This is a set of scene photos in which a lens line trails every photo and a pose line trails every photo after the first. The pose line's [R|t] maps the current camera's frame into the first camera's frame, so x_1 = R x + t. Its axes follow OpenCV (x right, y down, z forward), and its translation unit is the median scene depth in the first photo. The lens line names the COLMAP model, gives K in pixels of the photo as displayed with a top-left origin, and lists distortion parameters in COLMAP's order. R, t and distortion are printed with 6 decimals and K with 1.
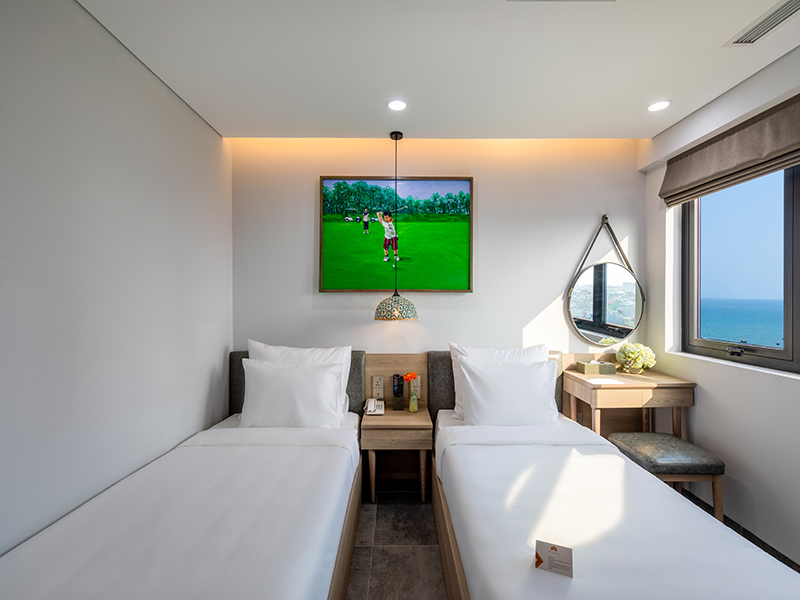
lens RADIAL K [[350.0, 0, 395.7], [0, 350.0, 273.6], [0, 0, 1]] dist [0.001728, -0.000101]
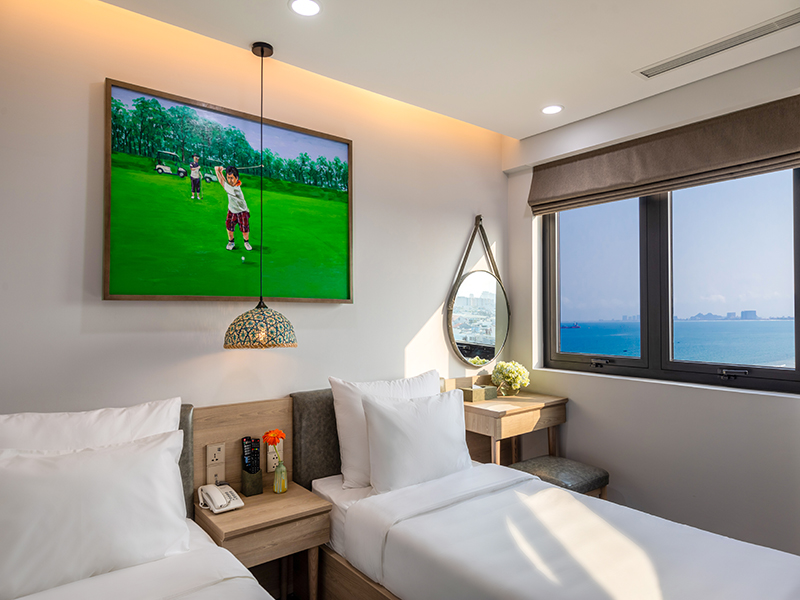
lens RADIAL K [[496.9, 0, 396.9], [0, 496.9, 268.6], [0, 0, 1]] dist [0.005067, 0.001083]
pose [[0.794696, 0.052636, 0.604721, -0.325810], [-0.043884, 0.998608, -0.029250, 0.009704], [-0.605419, -0.003293, 0.795900, 0.151987]]
